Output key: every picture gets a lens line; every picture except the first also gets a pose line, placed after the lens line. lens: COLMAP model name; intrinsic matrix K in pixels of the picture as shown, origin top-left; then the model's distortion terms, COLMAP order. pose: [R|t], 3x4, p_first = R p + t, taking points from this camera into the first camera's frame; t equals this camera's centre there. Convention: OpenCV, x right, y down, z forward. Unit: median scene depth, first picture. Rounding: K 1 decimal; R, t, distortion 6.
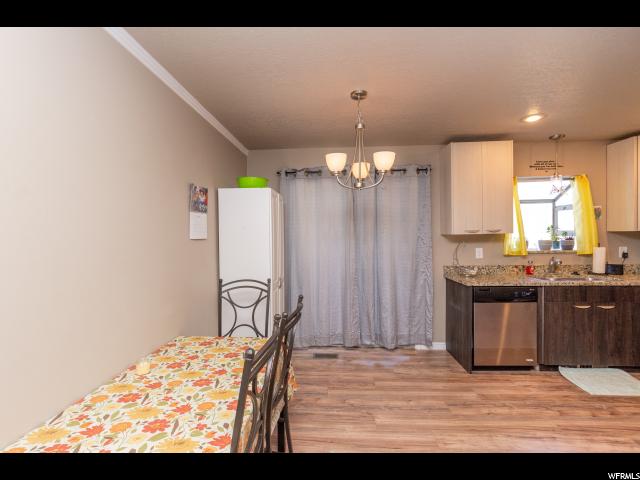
lens RADIAL K [[288.4, 0, 324.4], [0, 288.4, 240.9], [0, 0, 1]] dist [-0.010092, 0.000664]
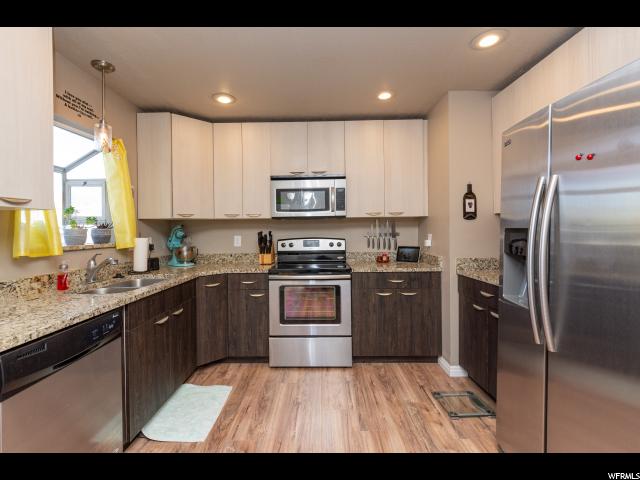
lens RADIAL K [[298.8, 0, 312.3], [0, 298.8, 231.5], [0, 0, 1]] dist [-0.000465, -0.002712]
pose [[-0.012557, 0.009092, 0.999880, 0.138653], [0.029230, 0.999535, -0.008722, 0.024718], [-0.999494, 0.029117, -0.012817, 0.530427]]
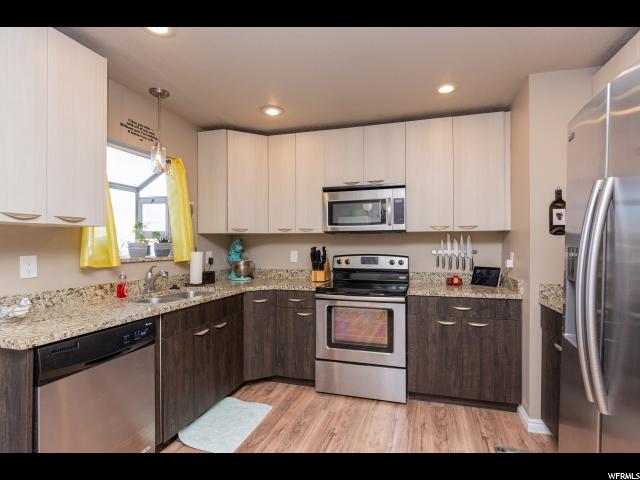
lens RADIAL K [[329.8, 0, 321.5], [0, 329.8, 244.0], [0, 0, 1]] dist [-0.003949, 0.001250]
pose [[0.249977, 0.015413, 0.968129, 0.140117], [0.014995, 0.999692, -0.019787, 0.023484], [-0.968136, 0.019464, 0.249669, 0.412202]]
